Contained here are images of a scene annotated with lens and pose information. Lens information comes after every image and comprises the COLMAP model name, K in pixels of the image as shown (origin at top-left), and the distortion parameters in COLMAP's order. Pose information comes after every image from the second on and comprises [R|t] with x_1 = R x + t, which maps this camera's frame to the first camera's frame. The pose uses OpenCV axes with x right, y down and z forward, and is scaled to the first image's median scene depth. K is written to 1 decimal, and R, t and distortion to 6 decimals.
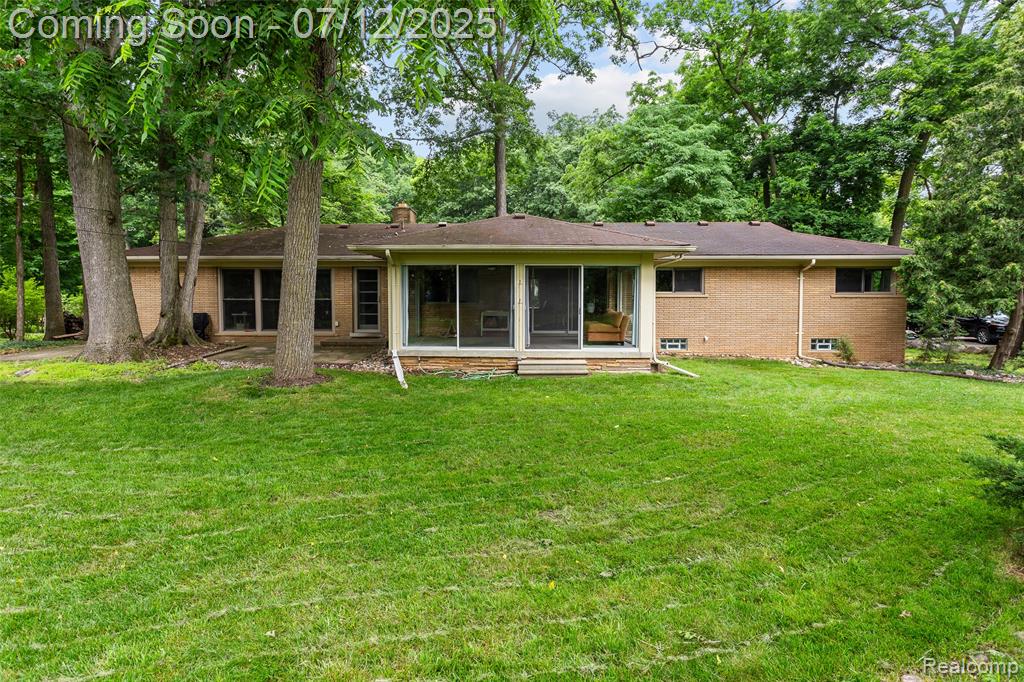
lens RADIAL K [[556.3, 0, 521.2], [0, 556.3, 308.6], [0, 0, 1]] dist [0.004576, 0.000395]
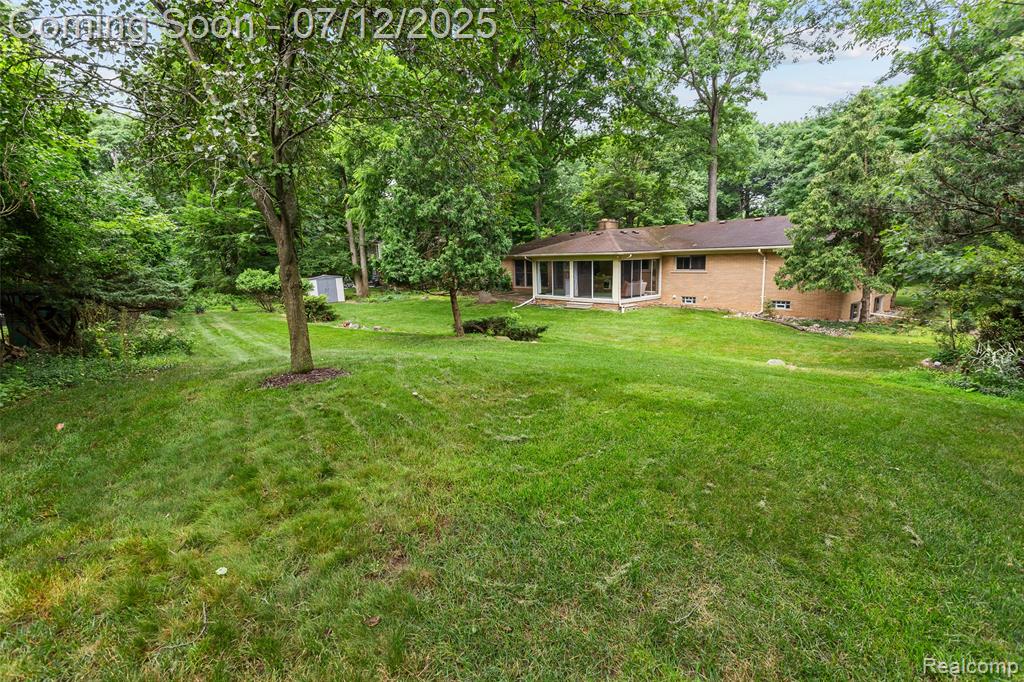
lens RADIAL K [[491.8, 0, 508.7], [0, 491.8, 338.3], [0, 0, 1]] dist [0.004664, 0.000542]
pose [[0.653015, 0.103752, -0.750204, 1.078044], [0.008593, 0.989493, 0.144325, -0.044363], [0.757296, -0.100693, 0.645262, -0.426945]]
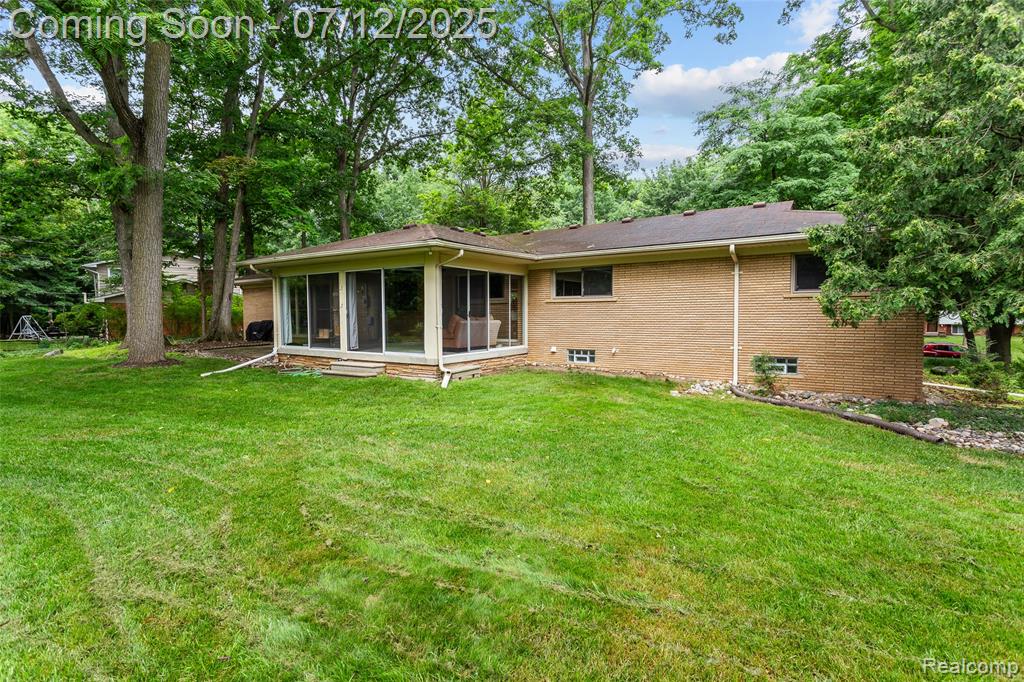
lens RADIAL K [[491.8, 0, 507.3], [0, 491.8, 337.2], [0, 0, 1]] dist [0.004664, 0.000542]
pose [[0.832020, 0.017982, -0.554454, 0.609631], [-0.007659, 0.999752, 0.020930, 0.018814], [0.554693, -0.013168, 0.831951, 0.298139]]
